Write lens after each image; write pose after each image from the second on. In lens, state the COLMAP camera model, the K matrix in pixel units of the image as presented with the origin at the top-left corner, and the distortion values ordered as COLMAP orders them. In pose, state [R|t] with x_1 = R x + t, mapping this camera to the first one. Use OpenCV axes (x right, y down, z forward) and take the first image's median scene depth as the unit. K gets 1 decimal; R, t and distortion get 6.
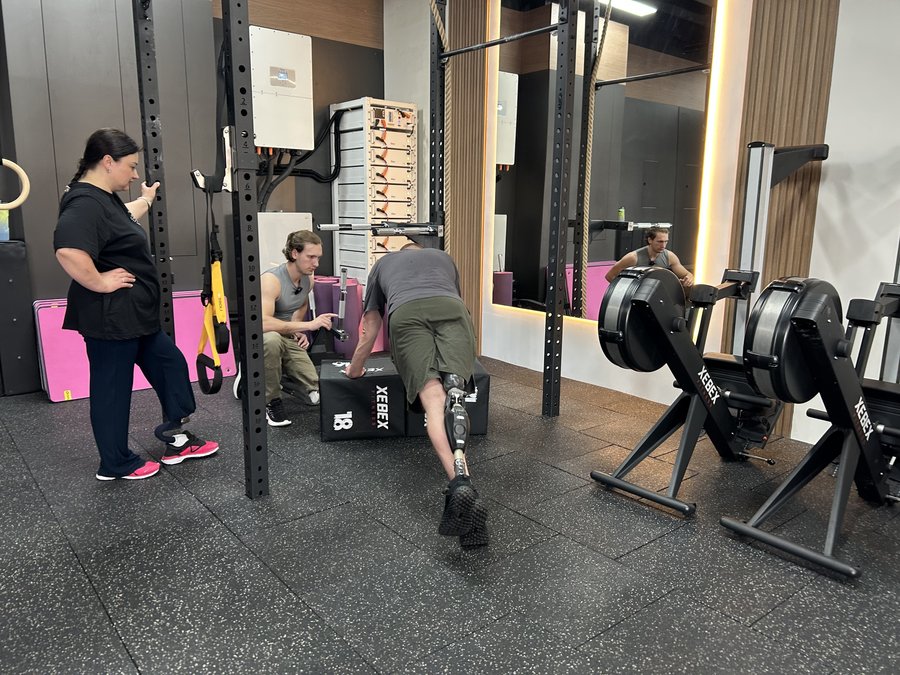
lens RADIAL K [[665.1, 0, 444.6], [0, 665.1, 336.1], [0, 0, 1]] dist [0.005406, 0.001215]
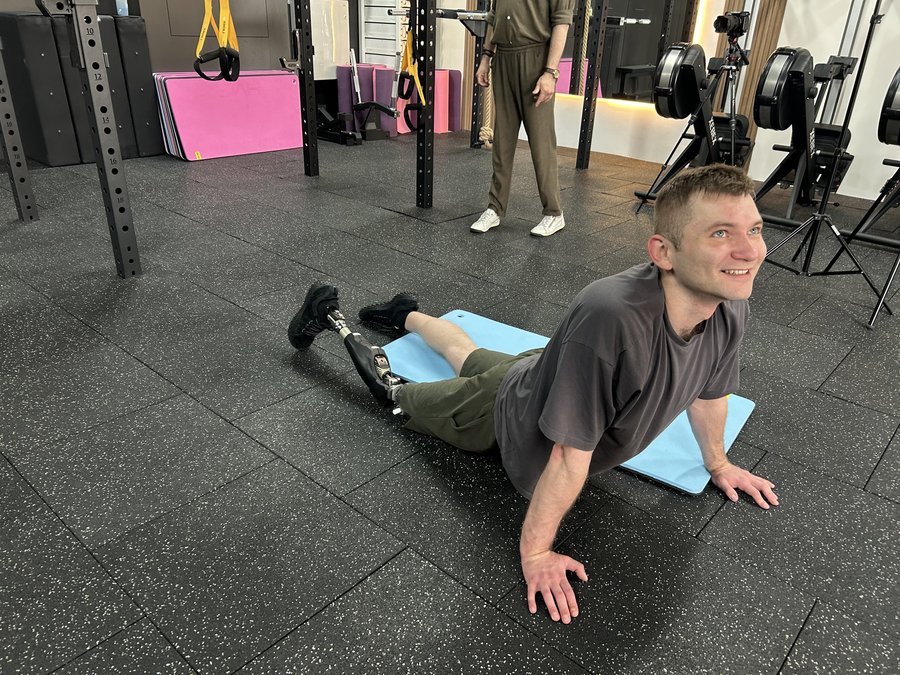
lens RADIAL K [[665.1, 0, 455.0], [0, 665.1, 341.9], [0, 0, 1]] dist [0.005406, 0.001215]
pose [[0.985578, -0.049202, 0.161912, -0.482379], [0.004188, 0.963597, 0.267327, 0.140667], [-0.169171, -0.262794, 0.949906, -0.491039]]
